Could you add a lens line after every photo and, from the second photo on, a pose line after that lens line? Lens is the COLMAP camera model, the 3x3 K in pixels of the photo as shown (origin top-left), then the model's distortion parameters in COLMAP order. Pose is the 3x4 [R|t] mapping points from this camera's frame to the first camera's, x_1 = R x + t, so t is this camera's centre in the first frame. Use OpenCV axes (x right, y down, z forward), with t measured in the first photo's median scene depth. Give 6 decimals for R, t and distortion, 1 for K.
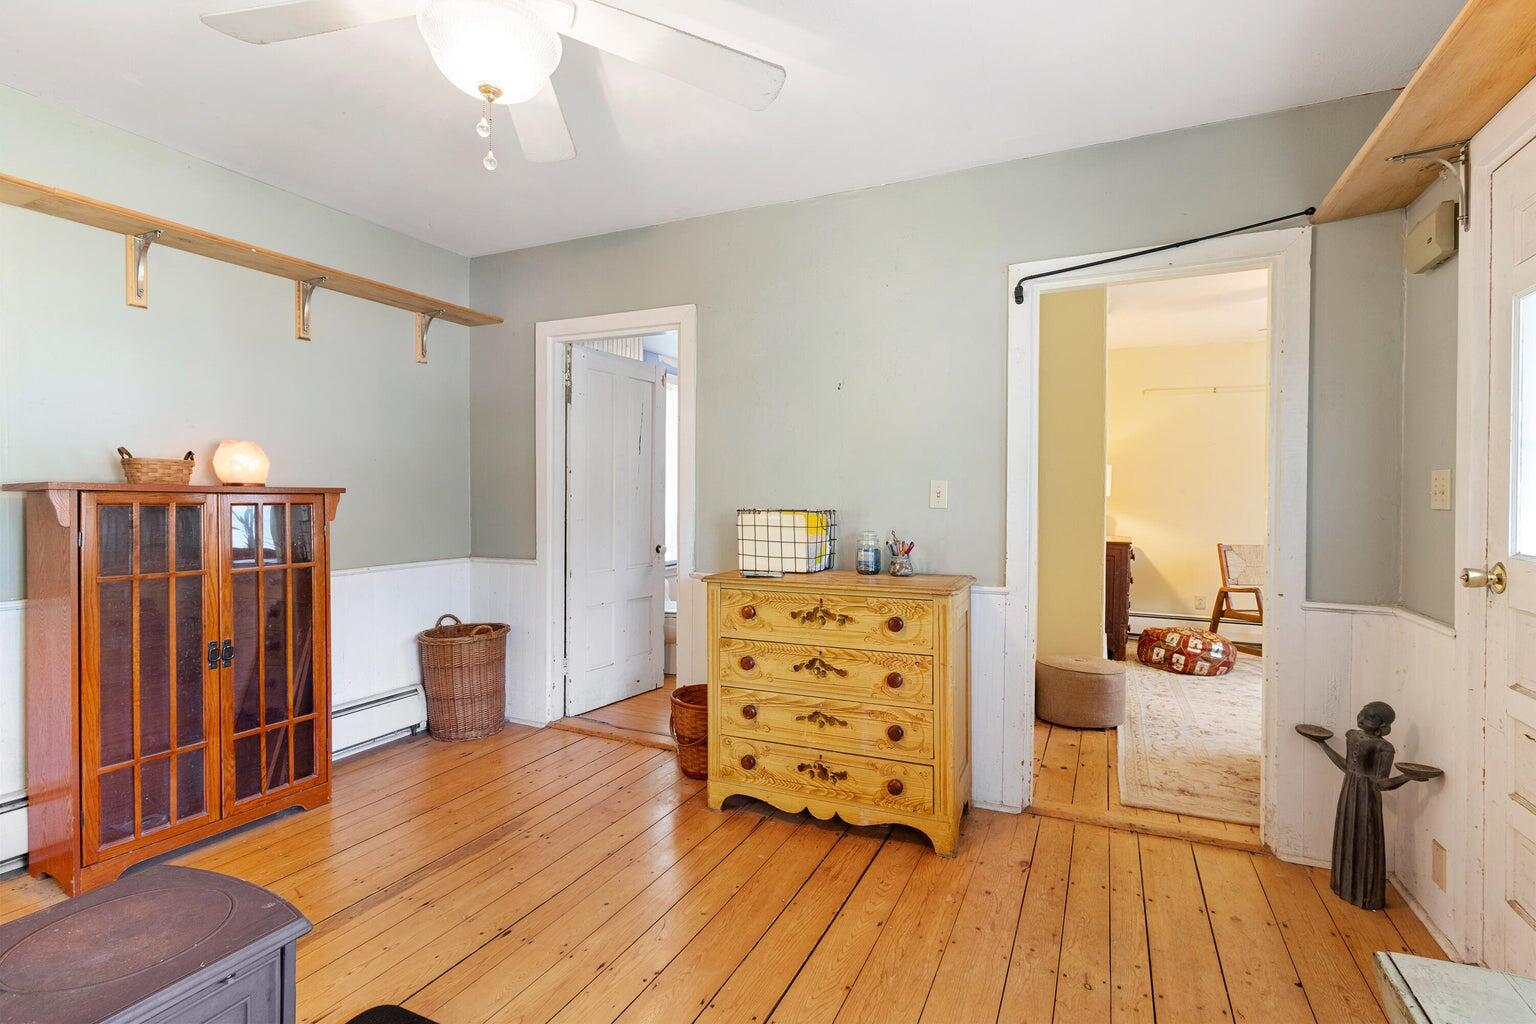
lens RADIAL K [[724.0, 0, 771.5], [0, 724.0, 506.3], [0, 0, 1]] dist [0.001362, 0.000574]
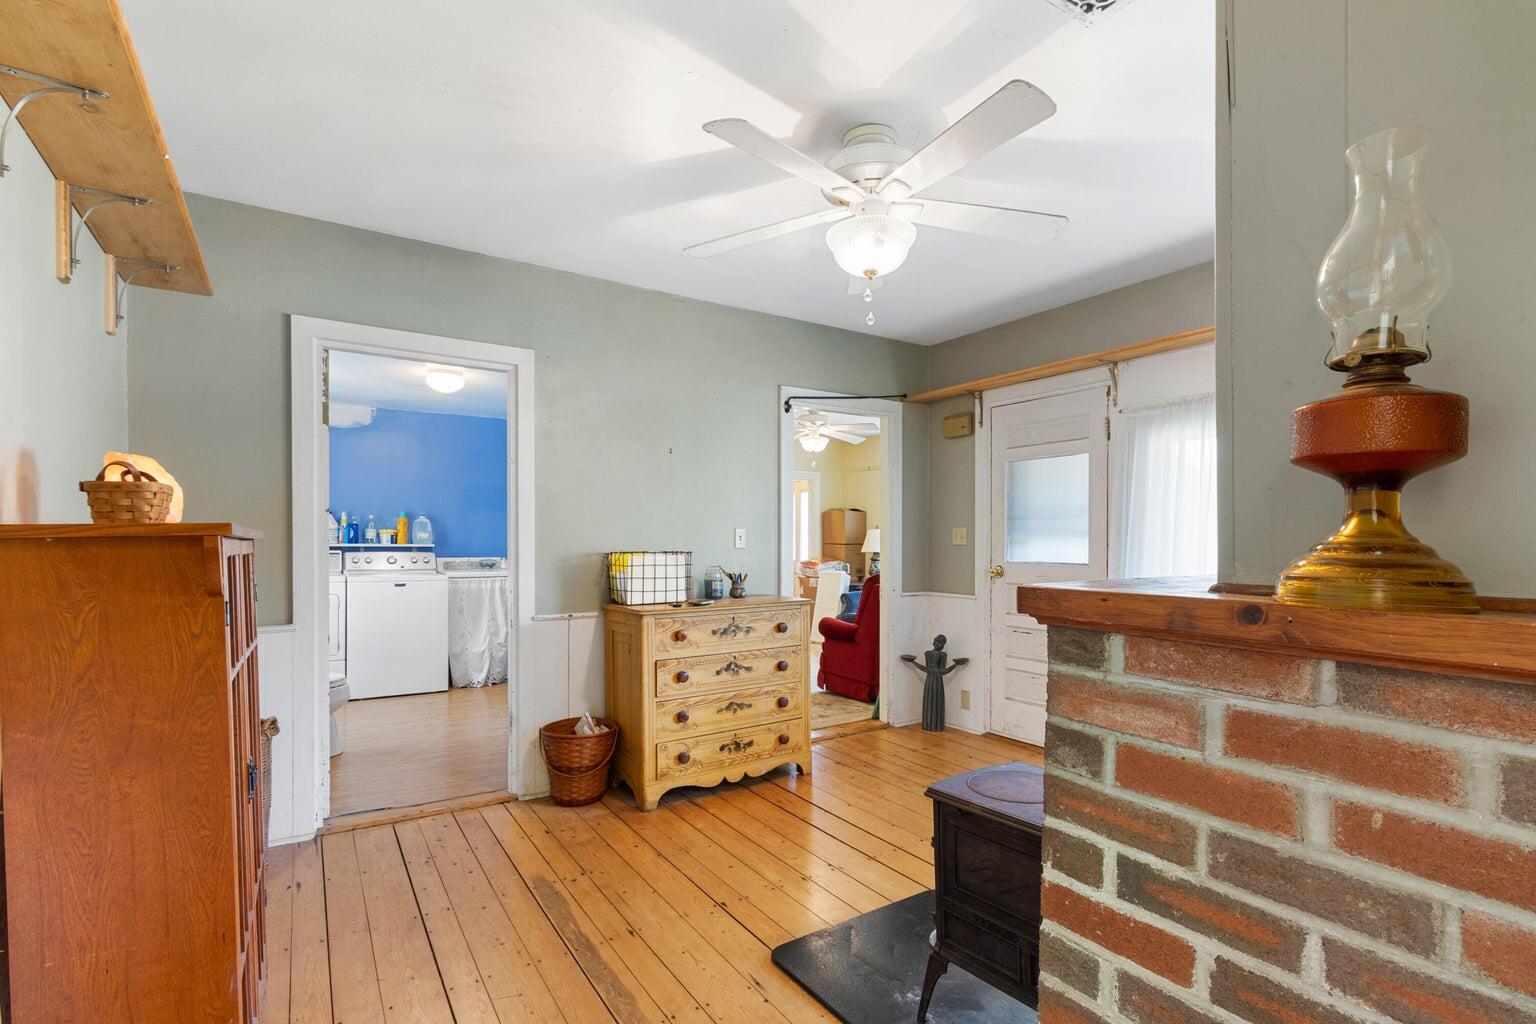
lens RADIAL K [[724.0, 0, 811.5], [0, 724.0, 547.6], [0, 0, 1]] dist [0.001362, 0.000574]
pose [[0.508850, -0.013131, 0.860755, -0.998842], [0.013830, 0.999879, 0.007078, -0.007404], [-0.860744, 0.008303, 0.508970, 0.194987]]
